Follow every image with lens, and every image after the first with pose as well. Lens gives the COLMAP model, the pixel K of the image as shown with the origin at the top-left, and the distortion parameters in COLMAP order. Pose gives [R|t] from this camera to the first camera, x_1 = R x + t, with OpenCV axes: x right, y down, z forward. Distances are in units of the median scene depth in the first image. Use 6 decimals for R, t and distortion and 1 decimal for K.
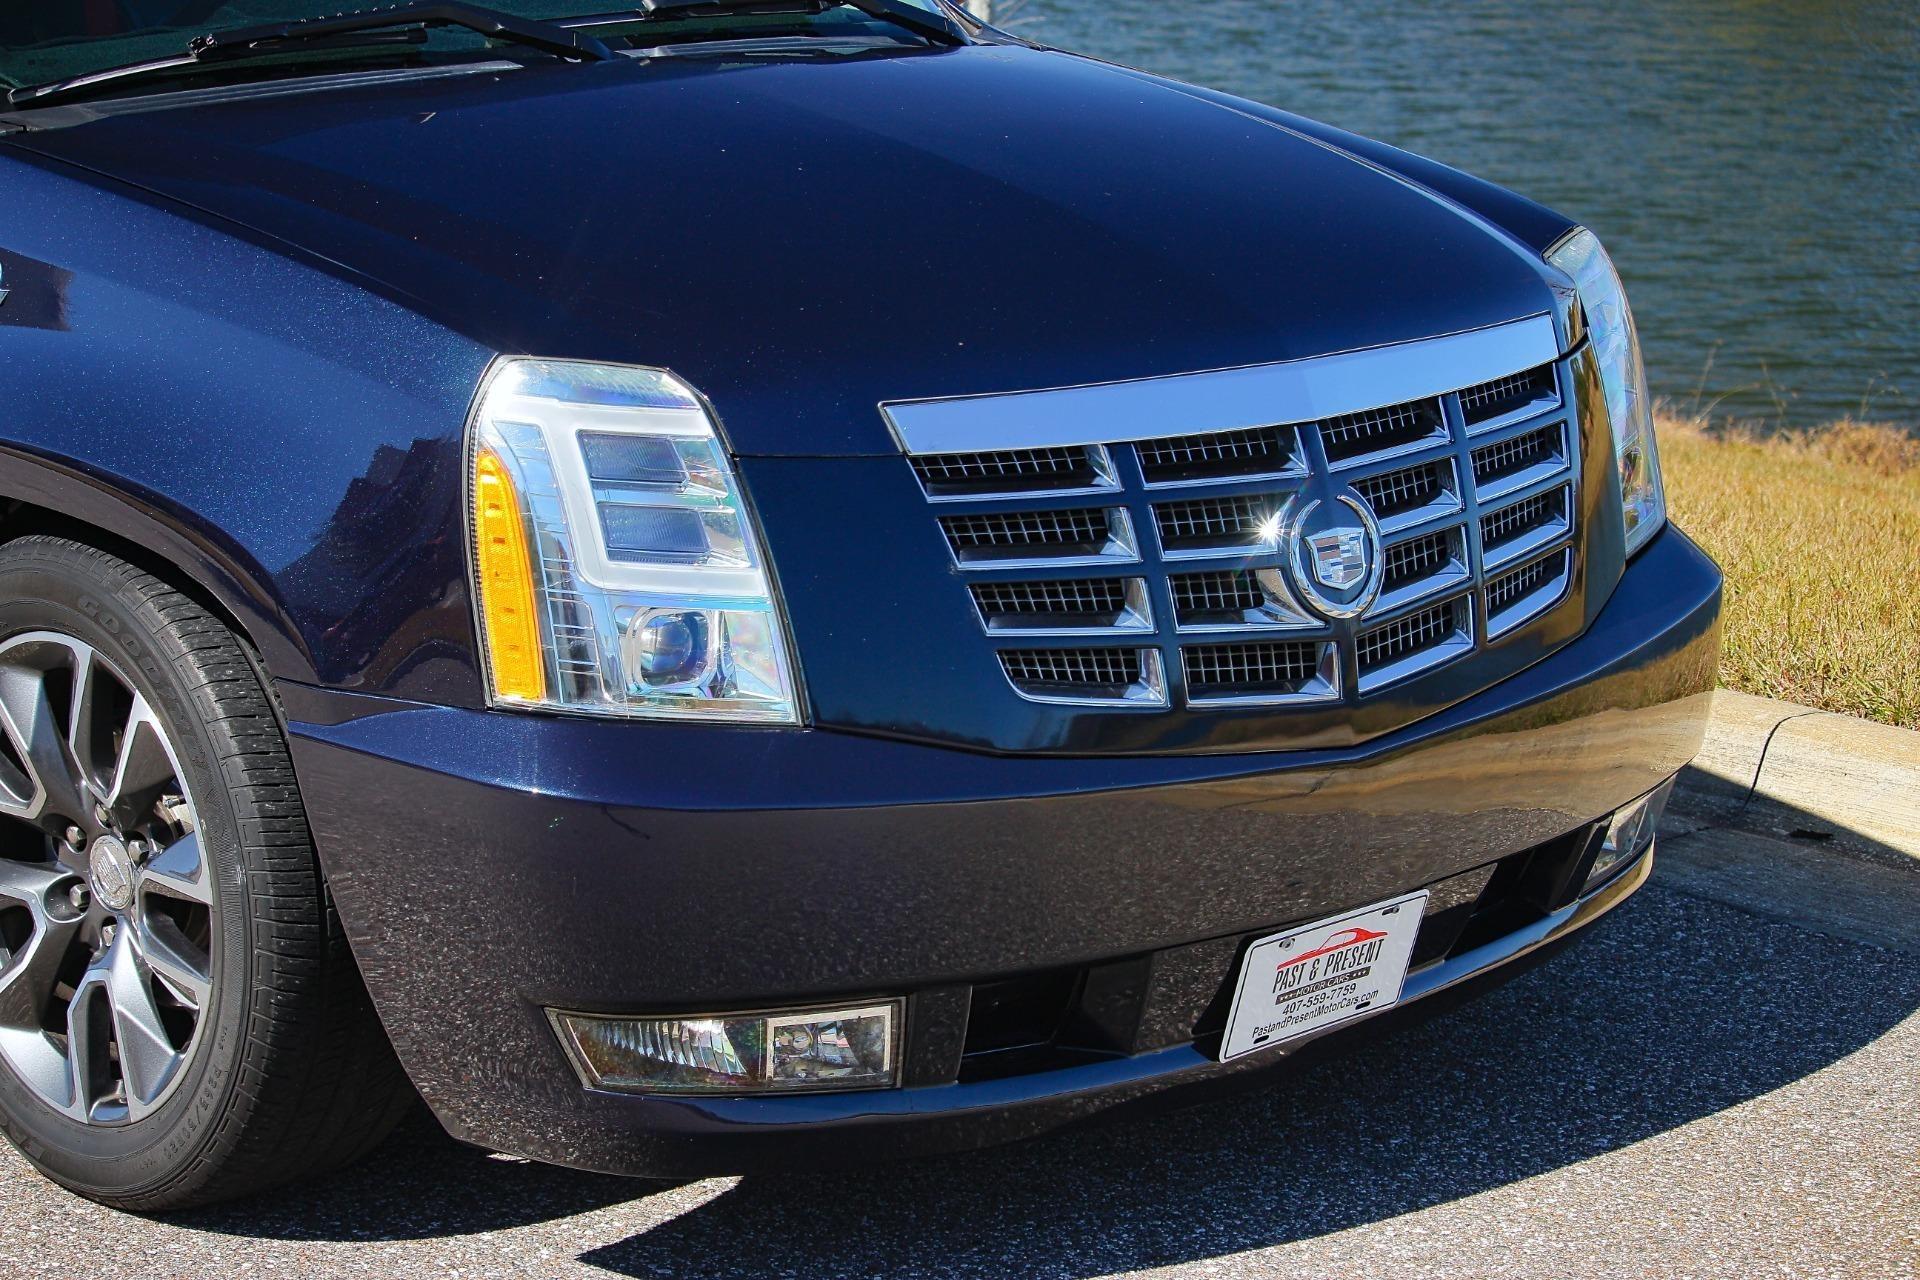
lens RADIAL K [[4996.1, 0, 956.8], [0, 4996.1, 579.3], [0, 0, 1]] dist [-0.423516, 0.668382]
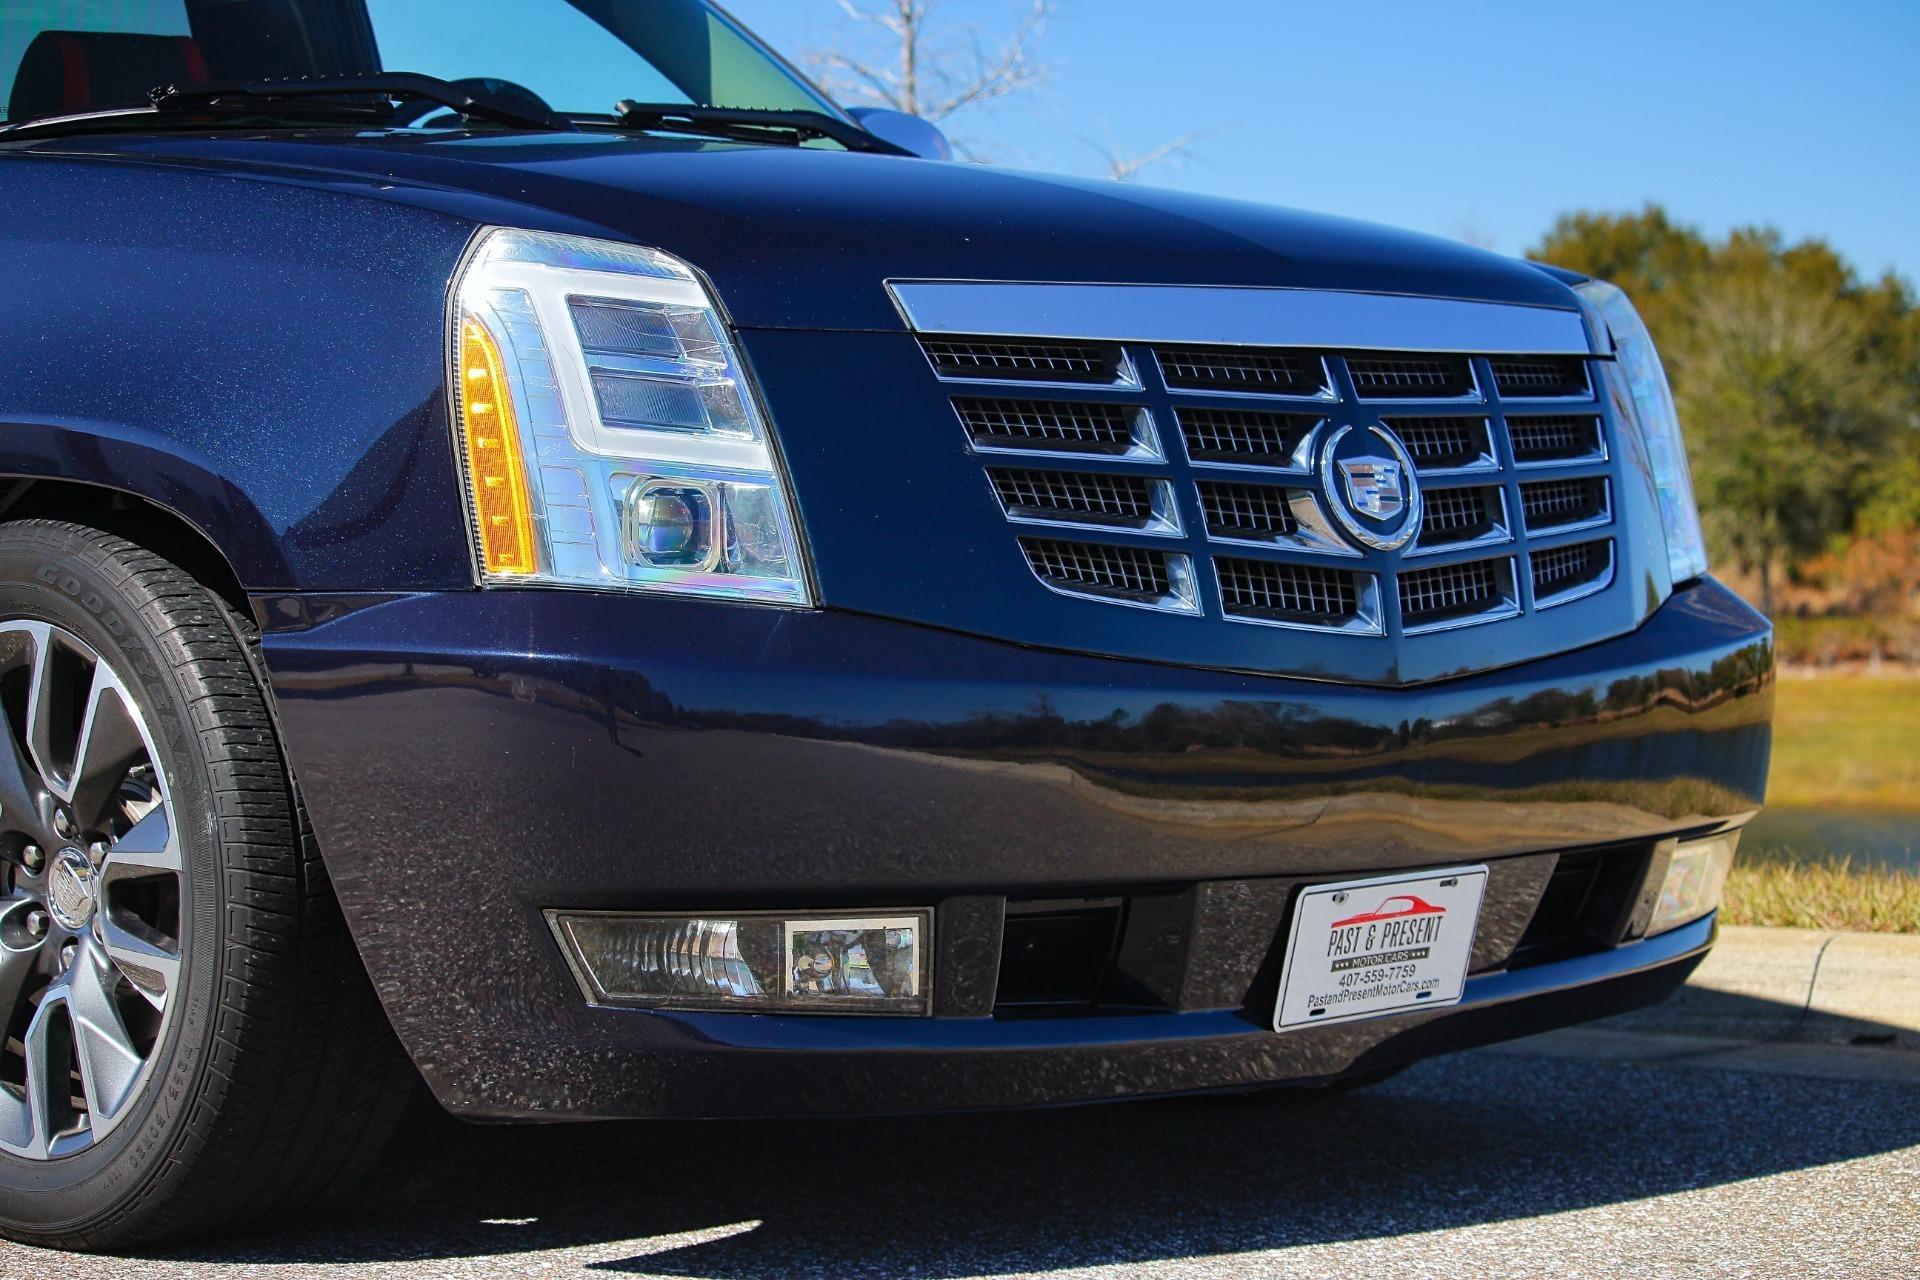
lens RADIAL K [[5047.7, 0, 960.0], [0, 5047.7, 640.0], [0, 0, 1]] dist [-0.398141, 0.016999]
pose [[0.999320, -0.034576, 0.012792, -0.015116], [0.036336, 0.982414, -0.183146, 0.198510], [-0.006234, 0.183486, 0.983003, 0.070402]]
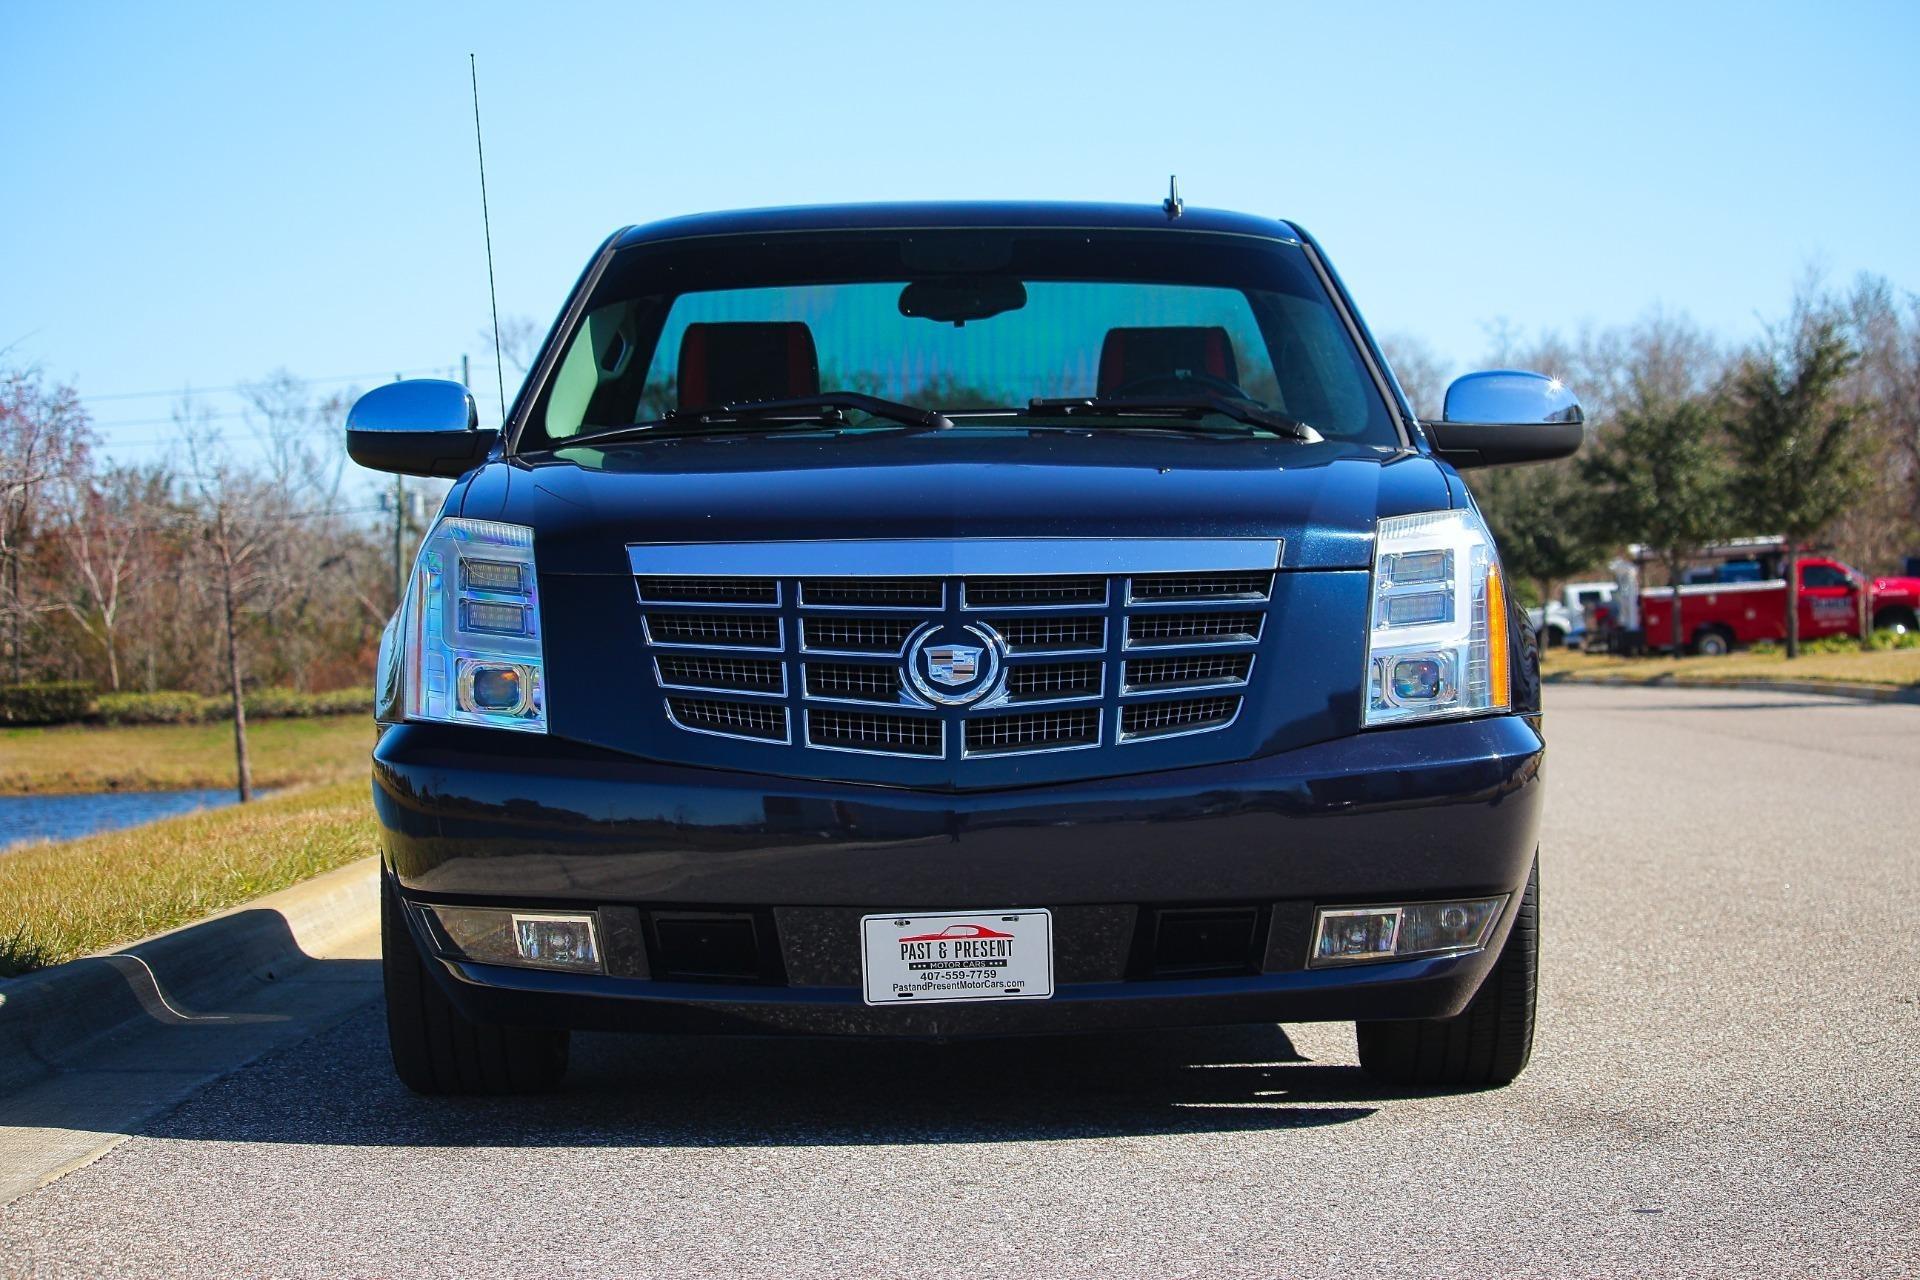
lens RADIAL K [[4890.9, 0, 960.0], [0, 4890.9, 640.0], [0, 0, 1]] dist [-0.362145, -0.124700]
pose [[0.722579, -0.037283, -0.690283, 1.102880], [-0.117937, 0.977257, -0.176238, 0.249075], [0.681154, 0.208755, 0.701748, -0.025513]]
